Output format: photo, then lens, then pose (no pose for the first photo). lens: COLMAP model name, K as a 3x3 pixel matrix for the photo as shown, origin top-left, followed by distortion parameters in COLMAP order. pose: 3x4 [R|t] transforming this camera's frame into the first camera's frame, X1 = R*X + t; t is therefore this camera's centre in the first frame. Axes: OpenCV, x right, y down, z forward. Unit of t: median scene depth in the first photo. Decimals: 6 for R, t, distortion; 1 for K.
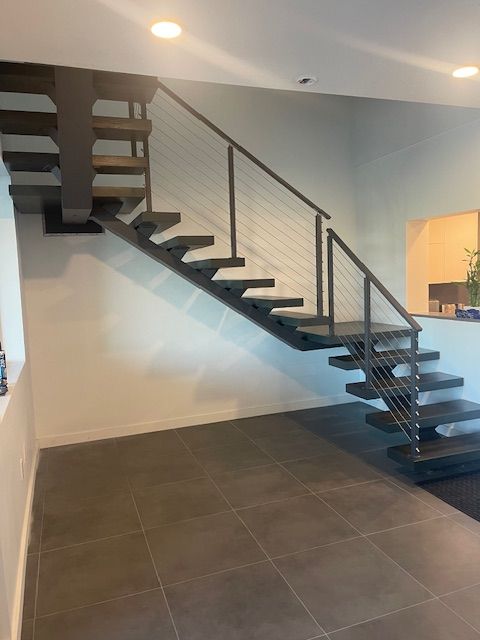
lens RADIAL K [[458.8, 0, 240.0], [0, 458.8, 320.0], [0, 0, 1]] dist [0.051522, -0.056698]
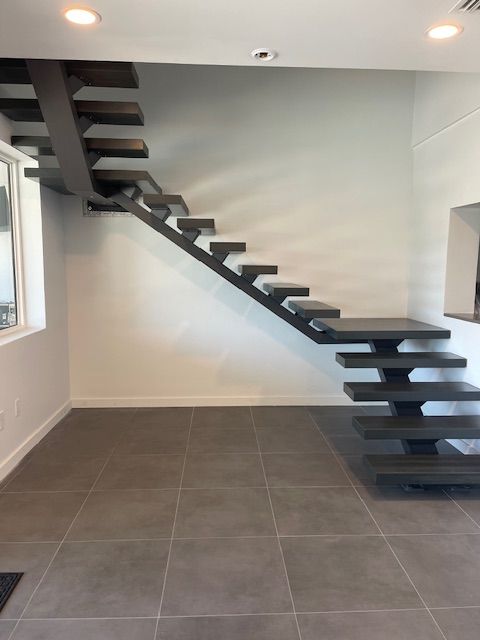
lens RADIAL K [[458.8, 0, 240.0], [0, 458.8, 320.0], [0, 0, 1]] dist [0.051522, -0.056698]
pose [[0.960606, 0.082705, -0.265321, 0.263865], [-0.075728, 0.996463, 0.036438, -0.004378], [0.267396, -0.014910, 0.963471, 0.044418]]
